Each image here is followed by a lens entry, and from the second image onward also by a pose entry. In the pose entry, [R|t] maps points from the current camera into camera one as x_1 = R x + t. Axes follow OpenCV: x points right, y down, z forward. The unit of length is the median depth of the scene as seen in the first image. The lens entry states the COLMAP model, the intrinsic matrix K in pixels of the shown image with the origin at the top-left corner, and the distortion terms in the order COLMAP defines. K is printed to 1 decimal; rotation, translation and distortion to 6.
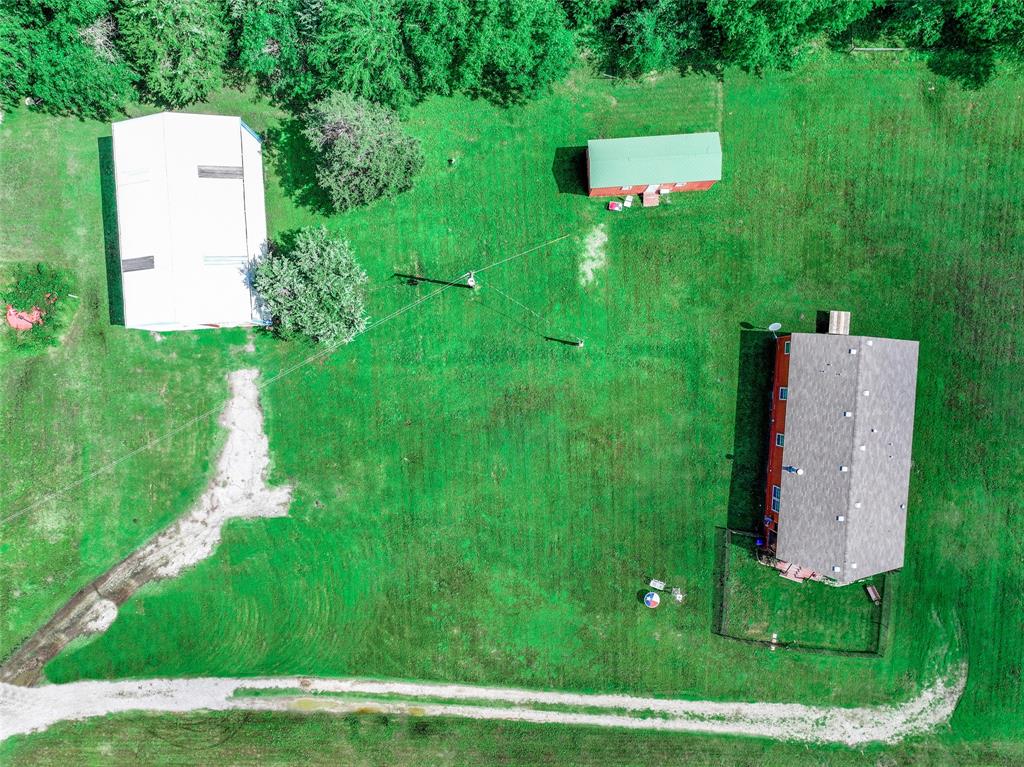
lens RADIAL K [[717.5, 0, 513.7], [0, 717.5, 384.2], [0, 0, 1]] dist [-0.001283, 0.011843]
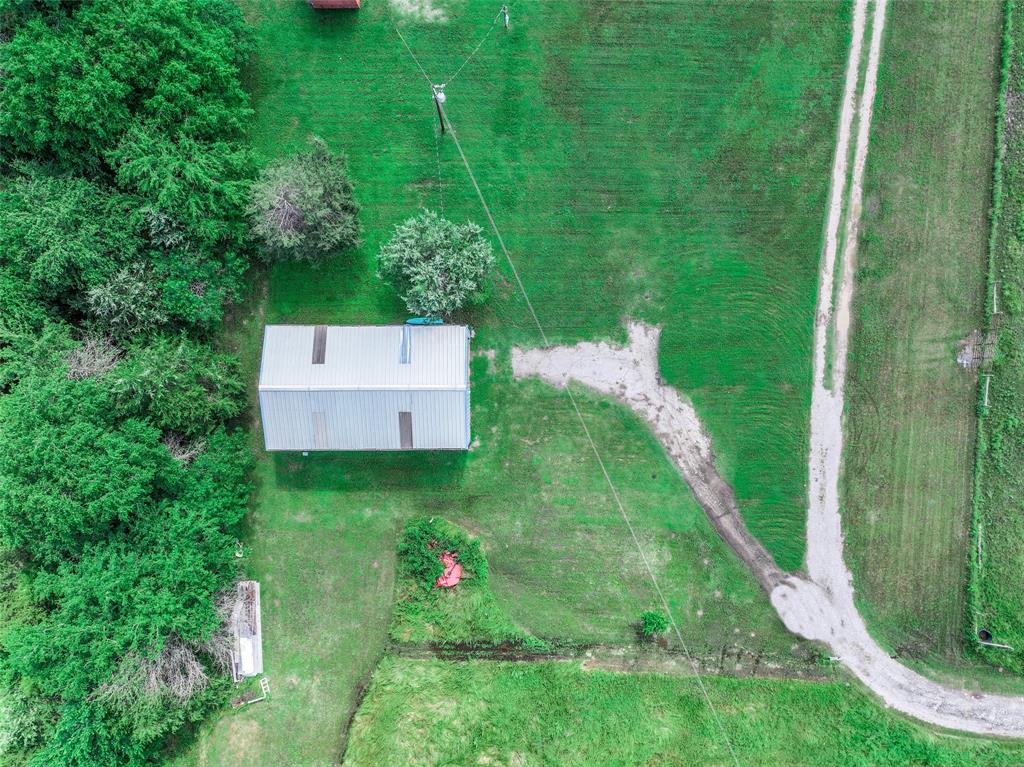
lens RADIAL K [[717.5, 0, 513.6], [0, 717.5, 384.2], [0, 0, 1]] dist [-0.001283, 0.011843]
pose [[0.054861, -0.998364, -0.016119, -0.428993], [0.998464, 0.054727, 0.008614, -0.027507], [-0.007718, -0.016567, 0.999833, -0.018871]]
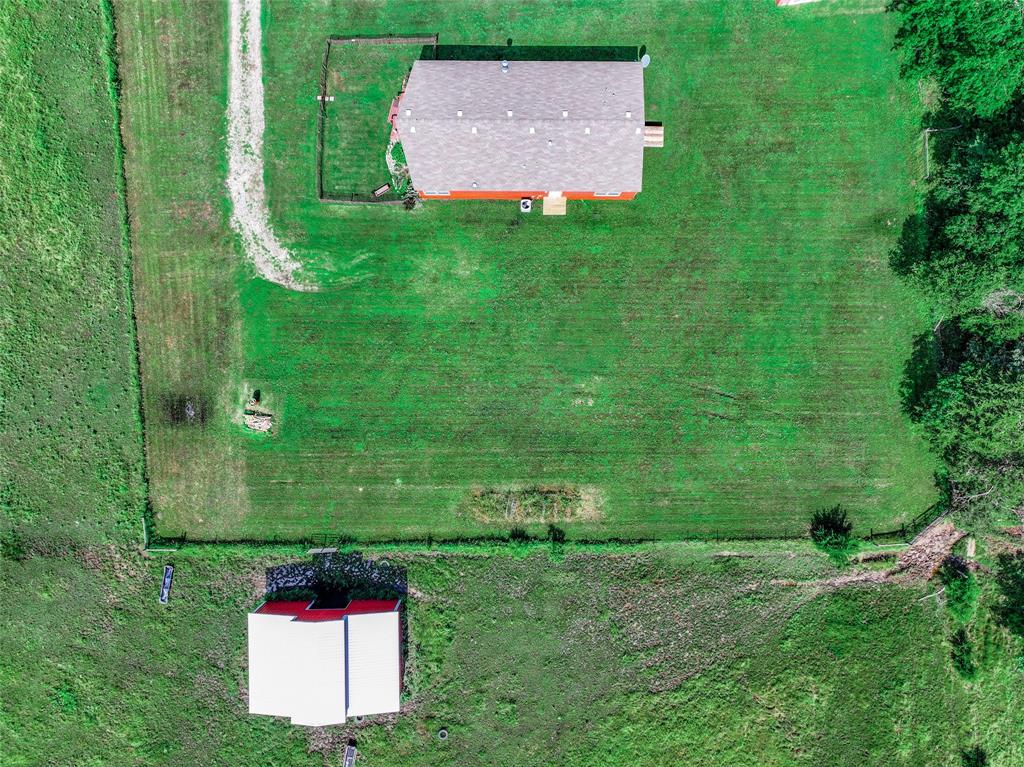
lens RADIAL K [[717.5, 0, 513.0], [0, 717.5, 383.7], [0, 0, 1]] dist [-0.001283, 0.011843]
pose [[0.060560, 0.998086, 0.012534, 0.718892], [-0.998072, 0.060721, -0.012859, 0.130945], [-0.013596, -0.011731, 0.999839, 0.002931]]
